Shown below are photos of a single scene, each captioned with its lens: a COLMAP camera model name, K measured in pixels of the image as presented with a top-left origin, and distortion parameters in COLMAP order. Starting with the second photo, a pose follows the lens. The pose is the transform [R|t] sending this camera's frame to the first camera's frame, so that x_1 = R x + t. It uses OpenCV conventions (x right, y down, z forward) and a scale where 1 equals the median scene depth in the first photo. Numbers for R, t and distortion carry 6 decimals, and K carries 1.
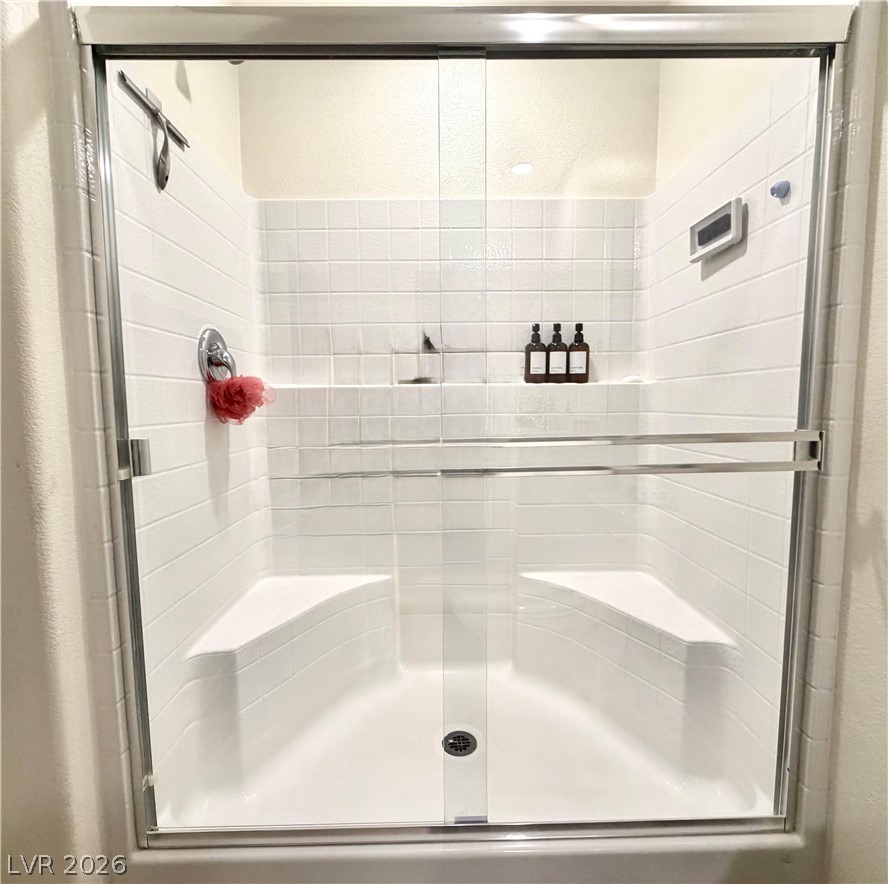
lens RADIAL K [[472.6, 0, 443.3], [0, 472.6, 442.6], [0, 0, 1]] dist [0.006322, 0.000100]
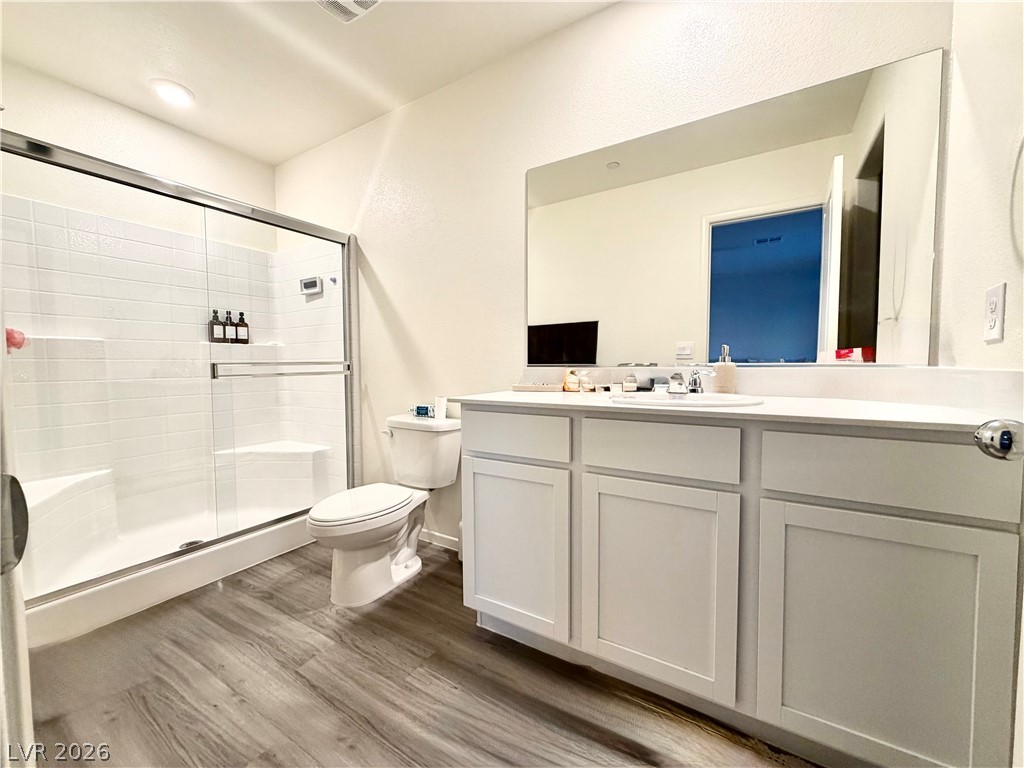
lens RADIAL K [[406.0, 0, 510.8], [0, 406.0, 383.5], [0, 0, 1]] dist [0.001844, -0.000214]
pose [[0.532382, -0.037886, 0.845656, -0.649385], [0.074894, 0.997188, -0.002474, 0.142768], [-0.843185, 0.064652, 0.533723, -0.931829]]
